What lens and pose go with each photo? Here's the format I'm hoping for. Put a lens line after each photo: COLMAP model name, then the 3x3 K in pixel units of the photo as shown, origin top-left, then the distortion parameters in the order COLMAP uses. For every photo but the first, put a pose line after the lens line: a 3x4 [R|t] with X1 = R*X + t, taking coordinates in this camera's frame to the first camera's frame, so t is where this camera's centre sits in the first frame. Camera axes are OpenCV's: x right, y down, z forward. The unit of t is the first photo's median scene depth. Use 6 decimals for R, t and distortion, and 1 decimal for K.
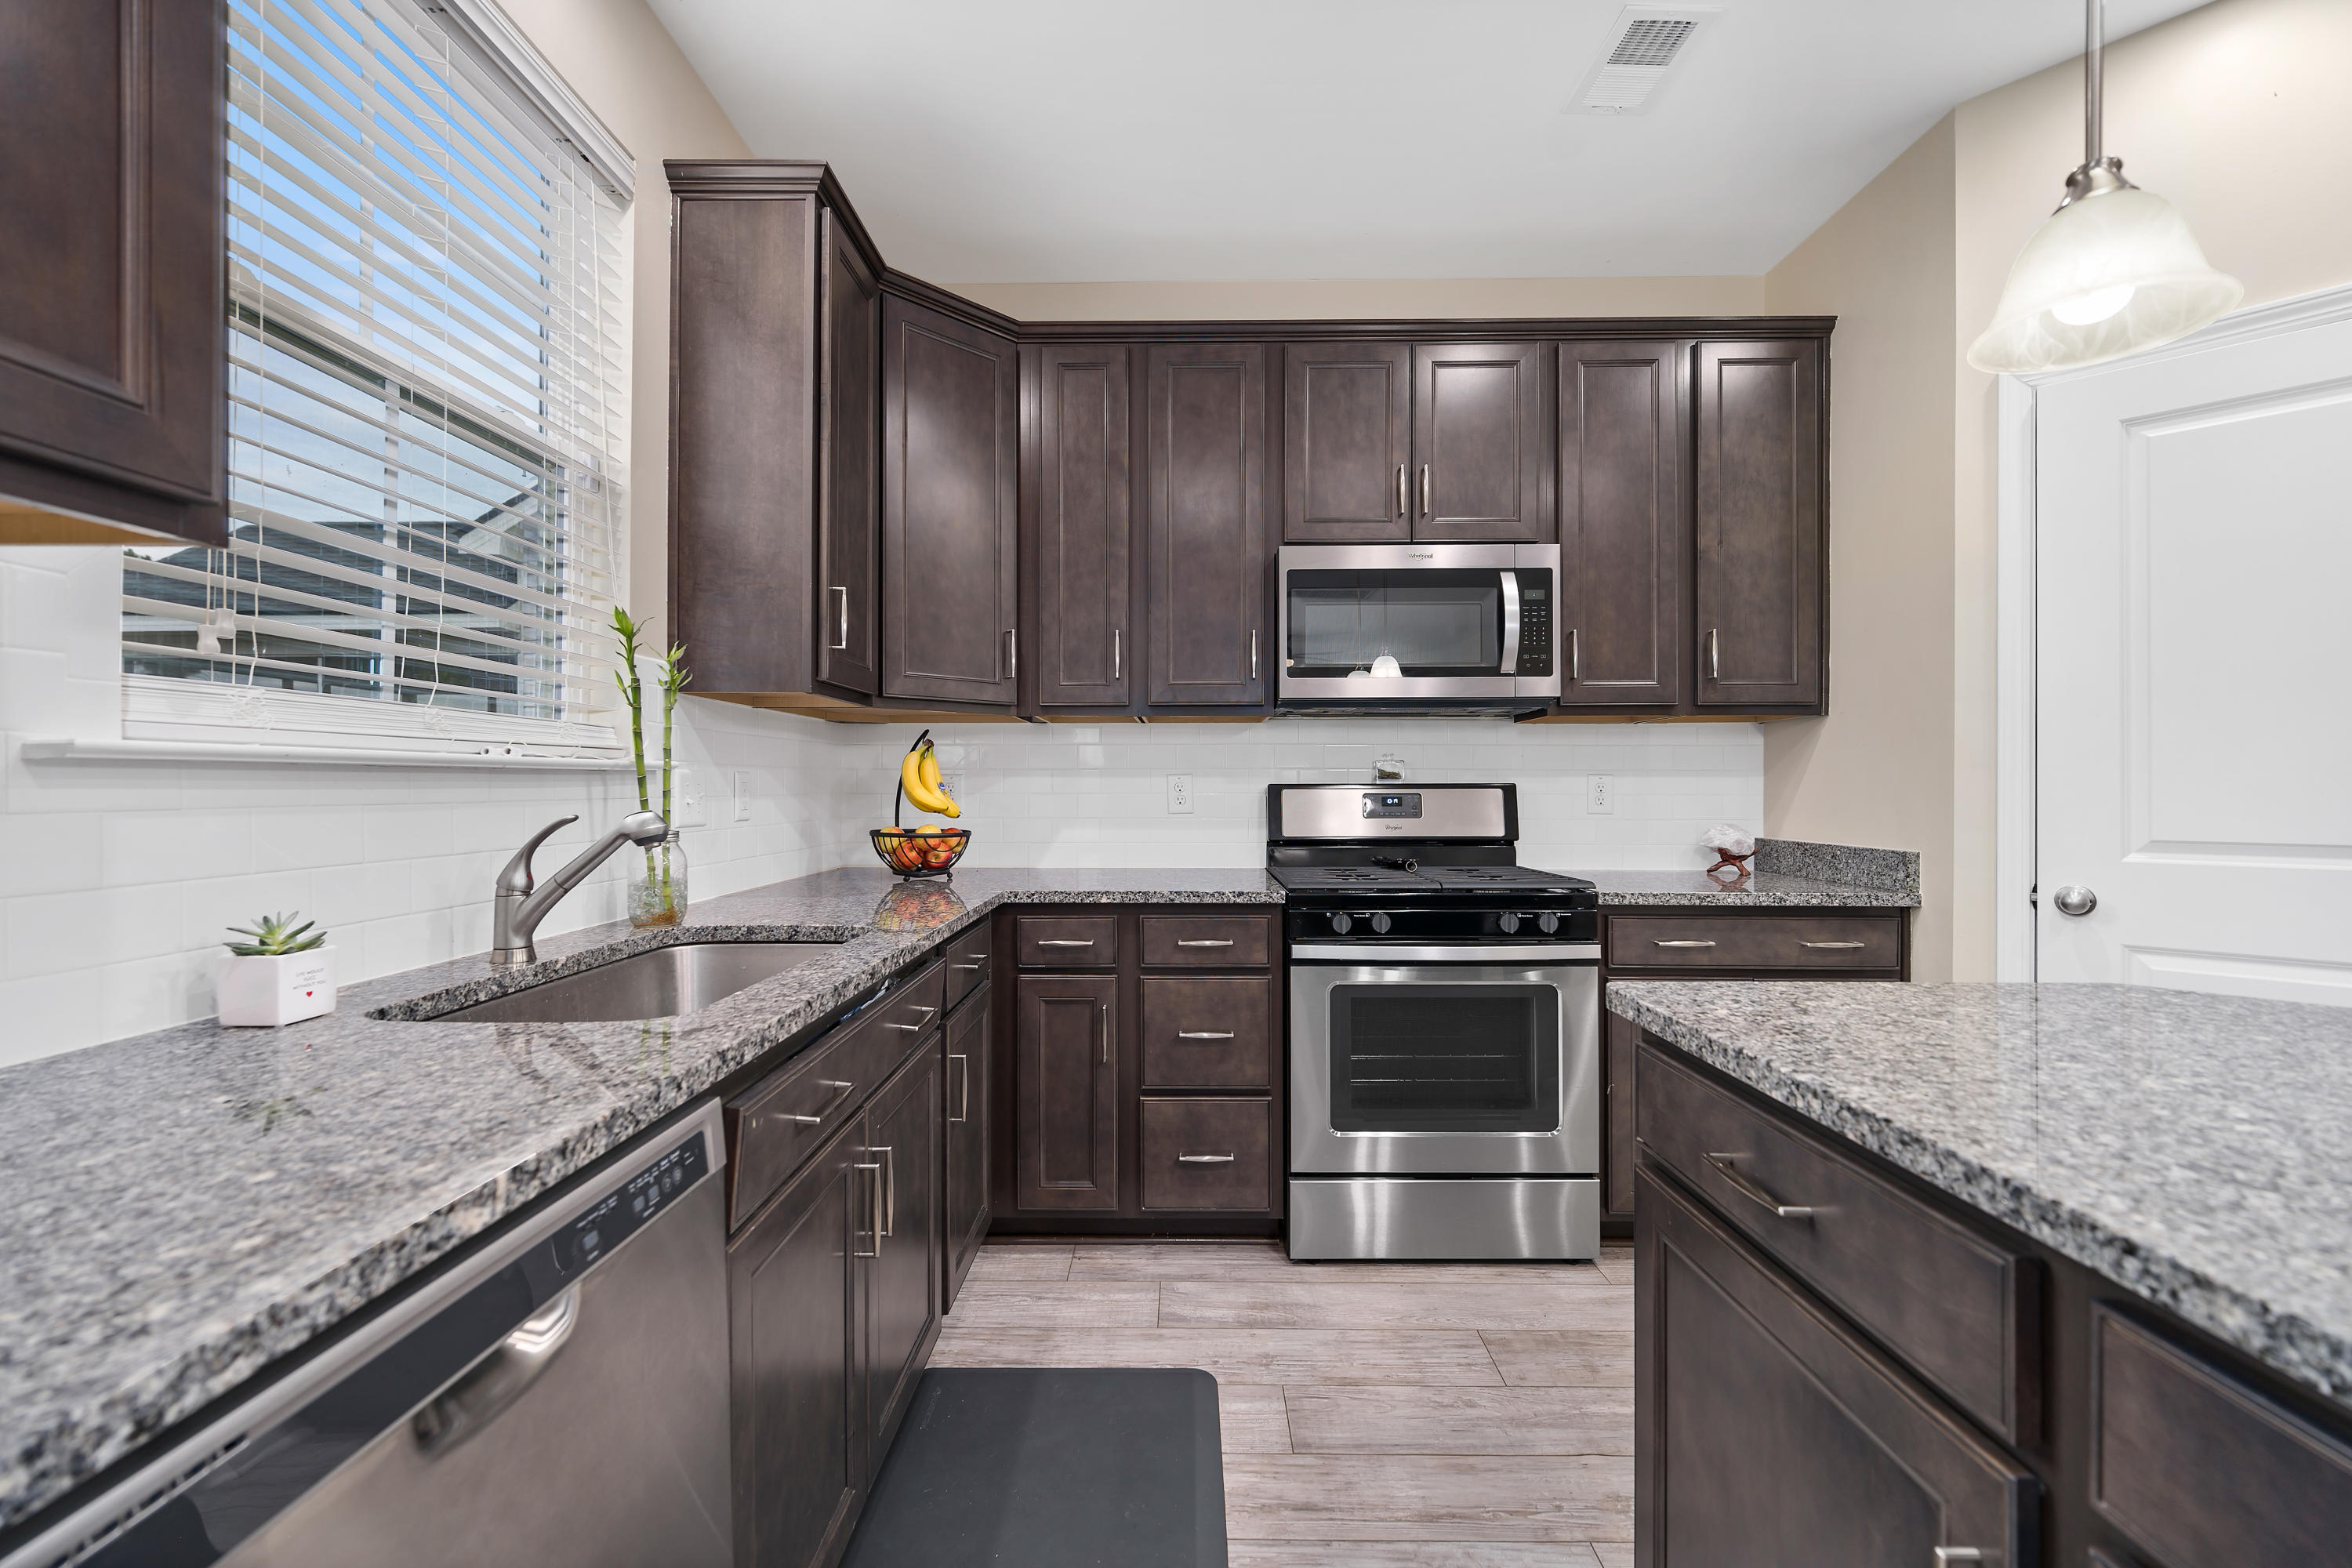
lens RADIAL K [[951.0, 0, 1174.5], [0, 951.0, 783.3], [0, 0, 1]] dist [-0.000728, -0.000413]
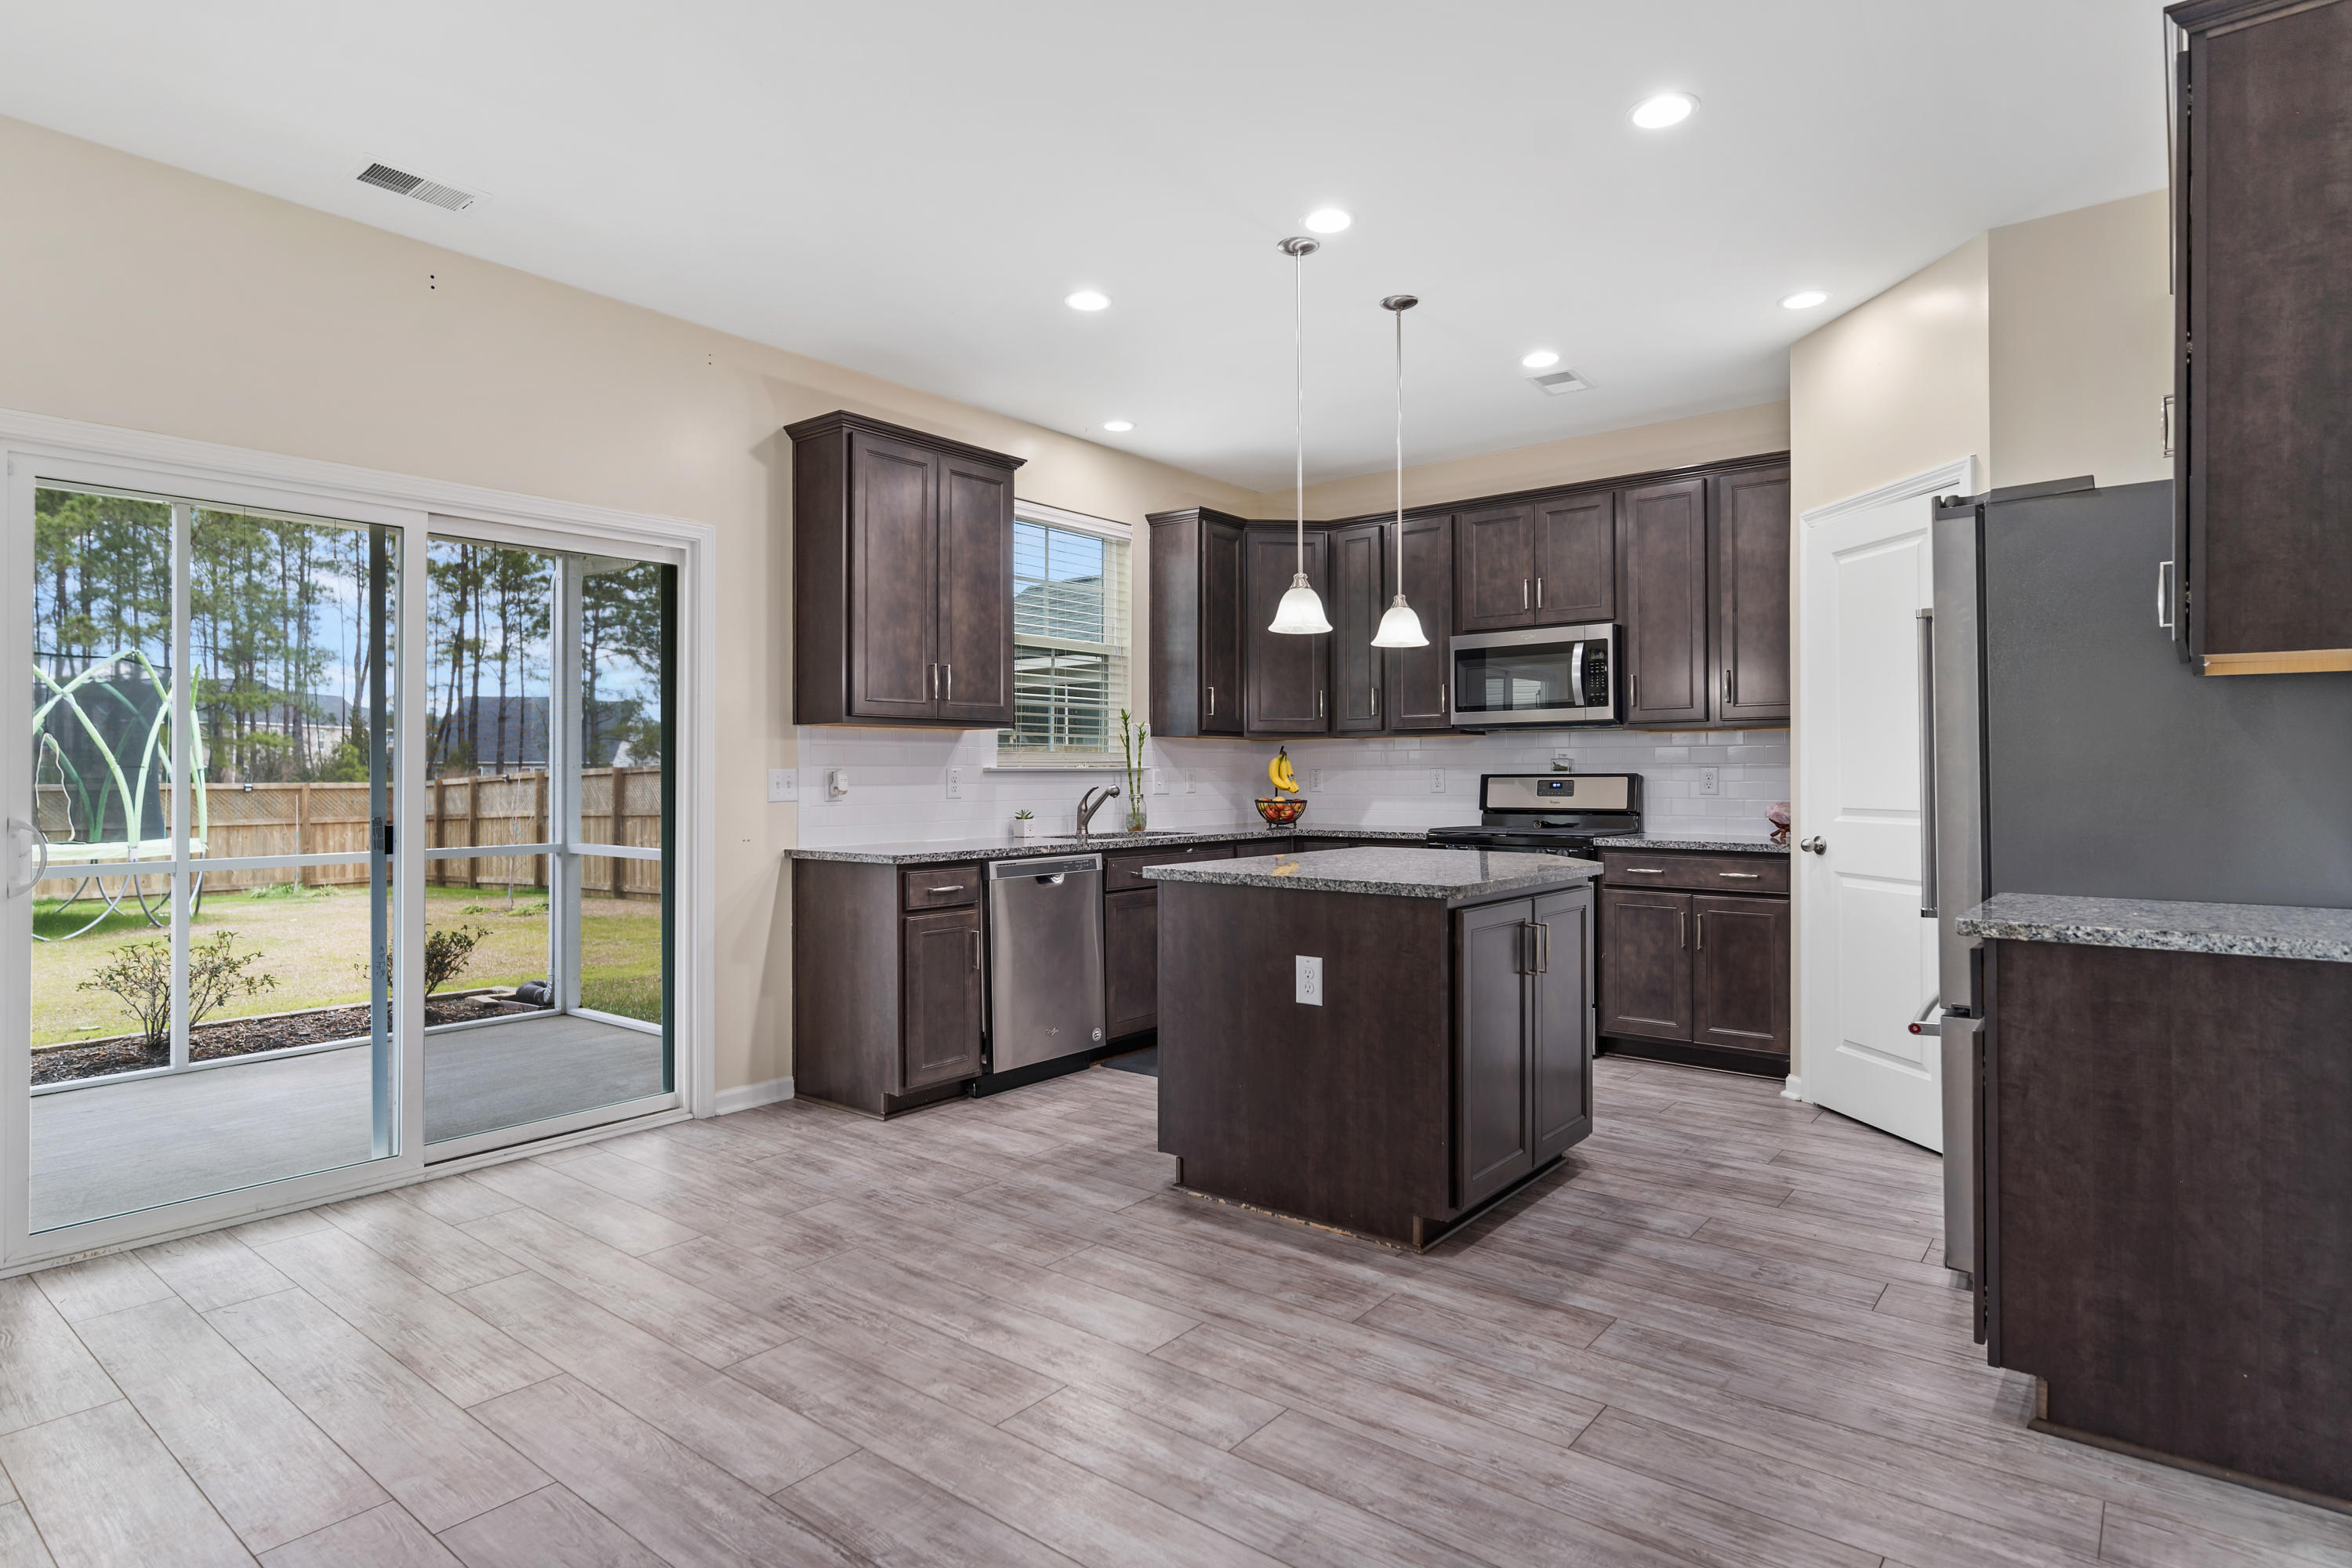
lens RADIAL K [[1230.3, 0, 1166.3], [0, 1230.3, 774.0], [0, 0, 1]] dist [-0.001574, 0.000354]
pose [[0.784200, -0.002904, -0.620501, 1.194104], [0.004663, 0.999988, 0.001213, -0.006018], [0.620490, -0.003845, 0.784205, -1.172605]]
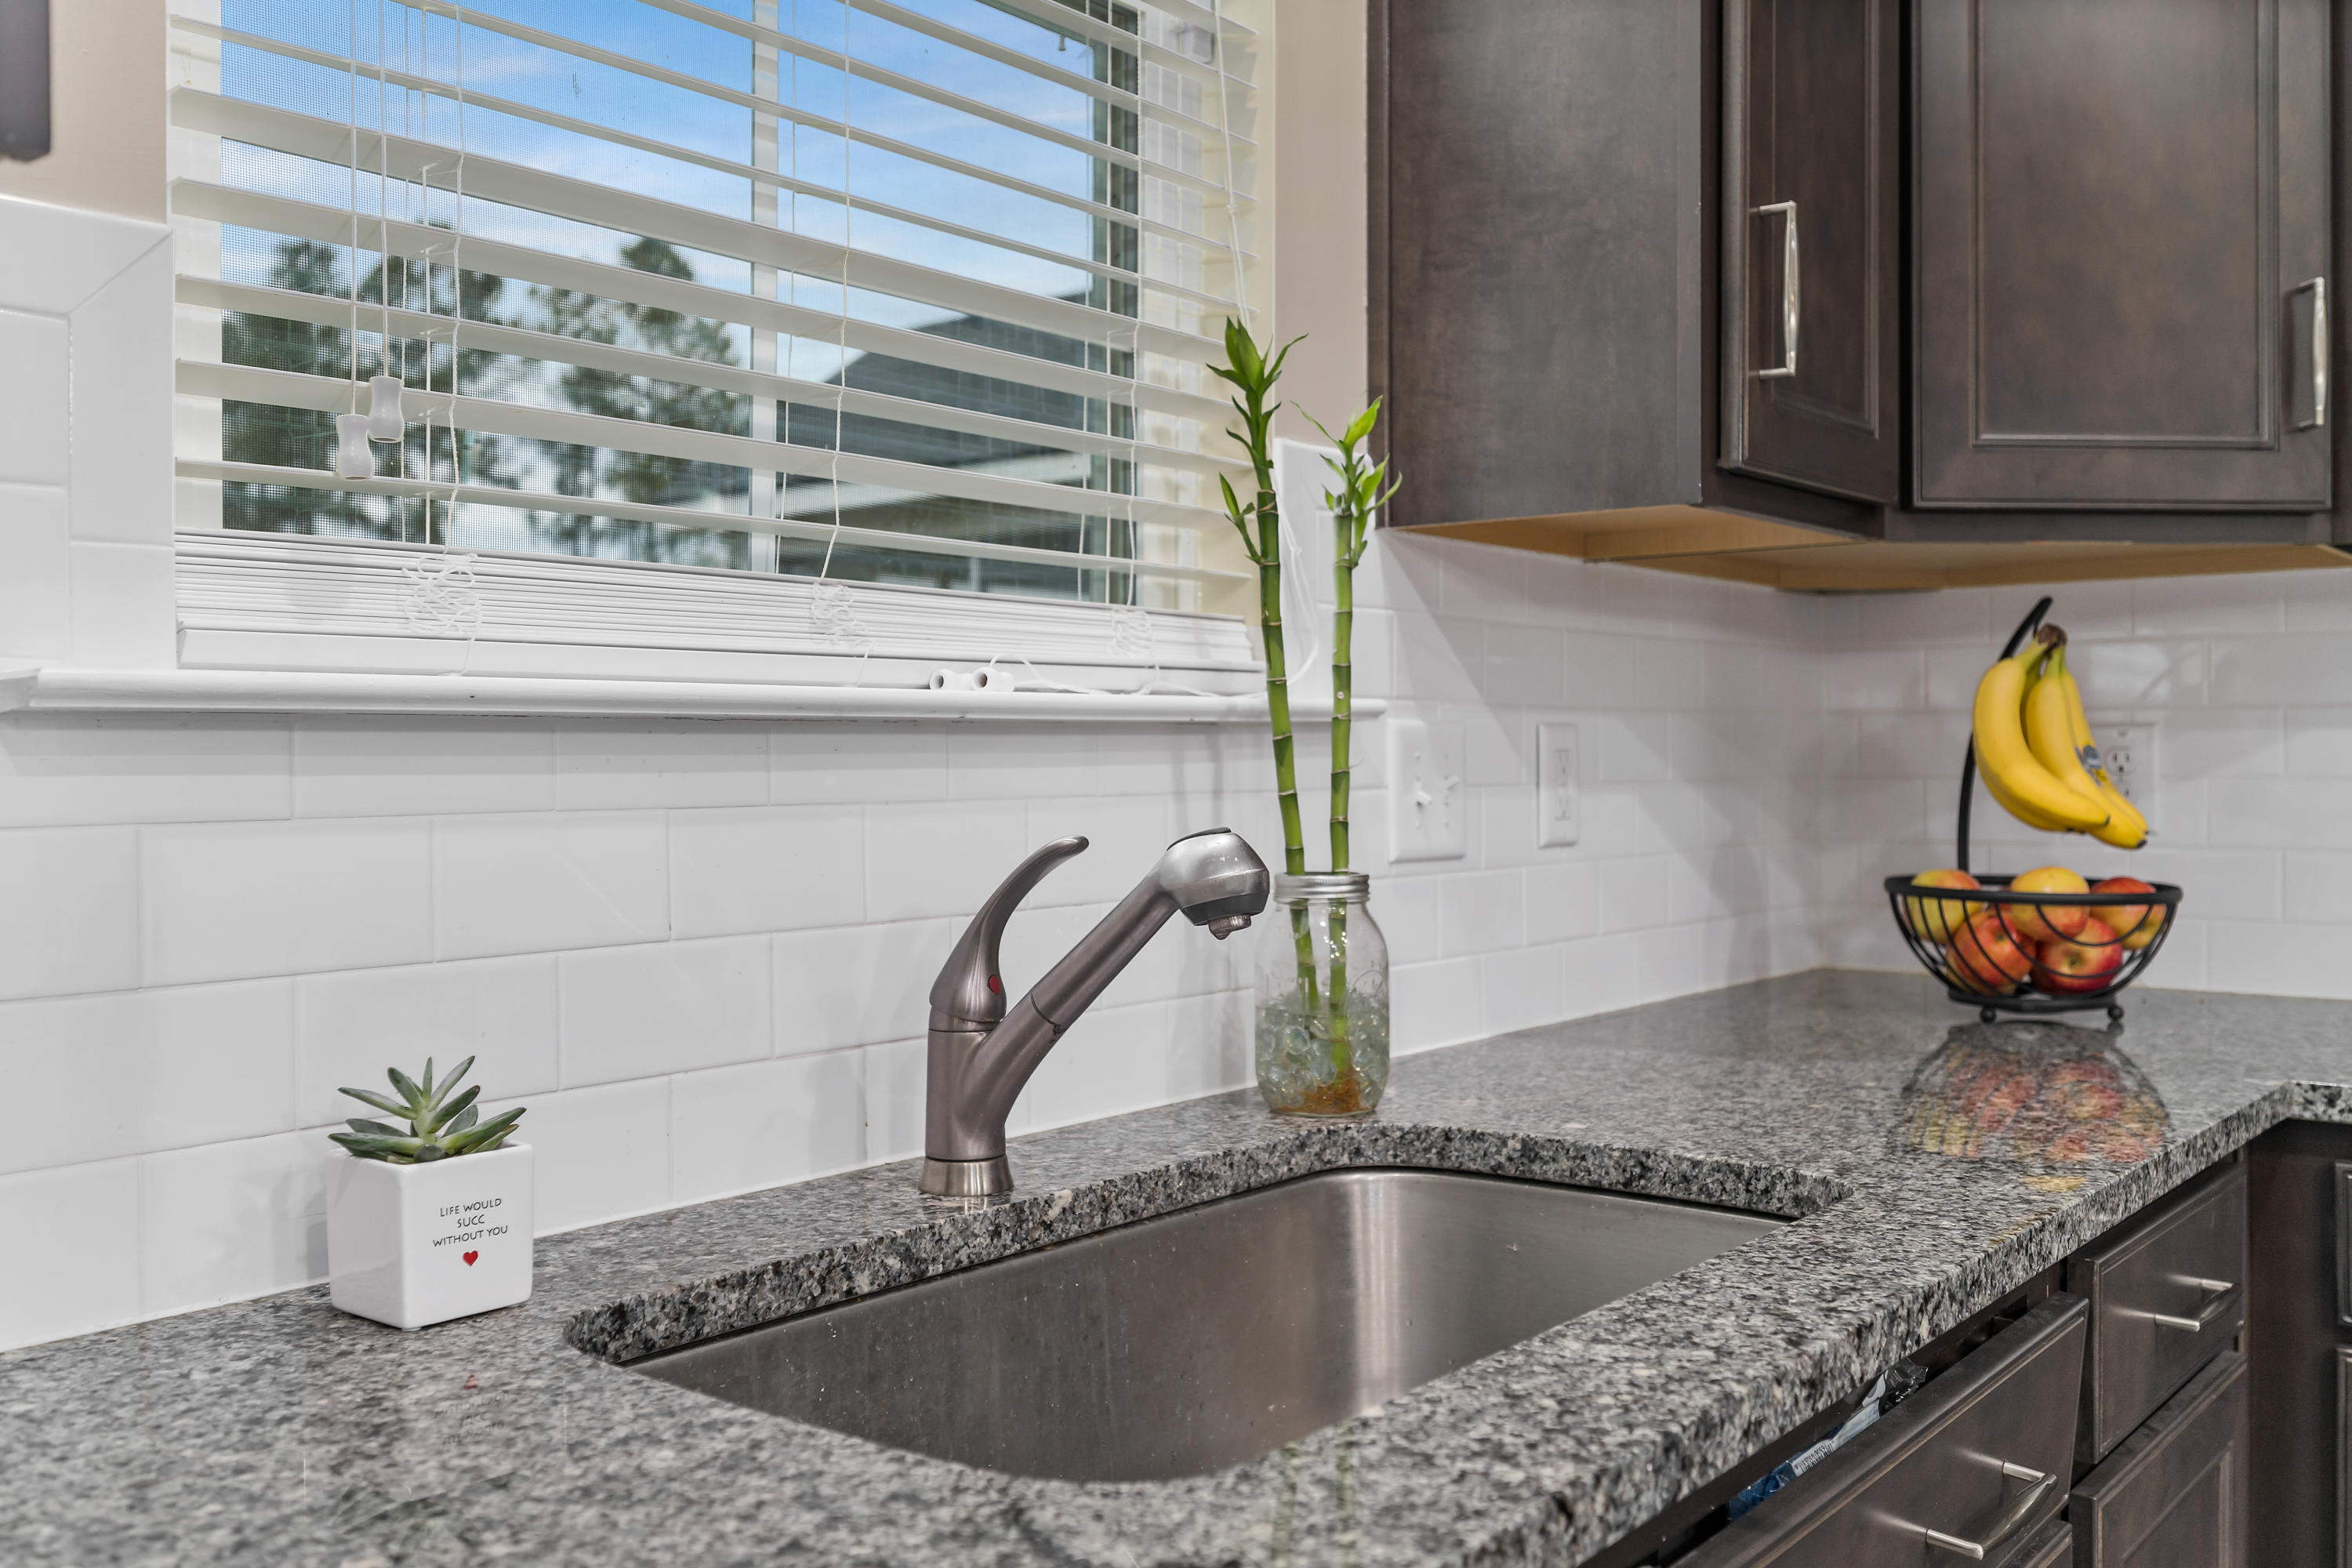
lens RADIAL K [[2094.9, 0, 1166.6], [0, 2094.9, 777.6], [0, 0, 1]] dist [-0.006523, 0.010811]
pose [[0.786089, 0.001467, -0.618111, -0.040185], [0.006779, 0.999917, 0.010994, -0.000187], [0.618076, -0.012832, 0.786014, 0.206403]]
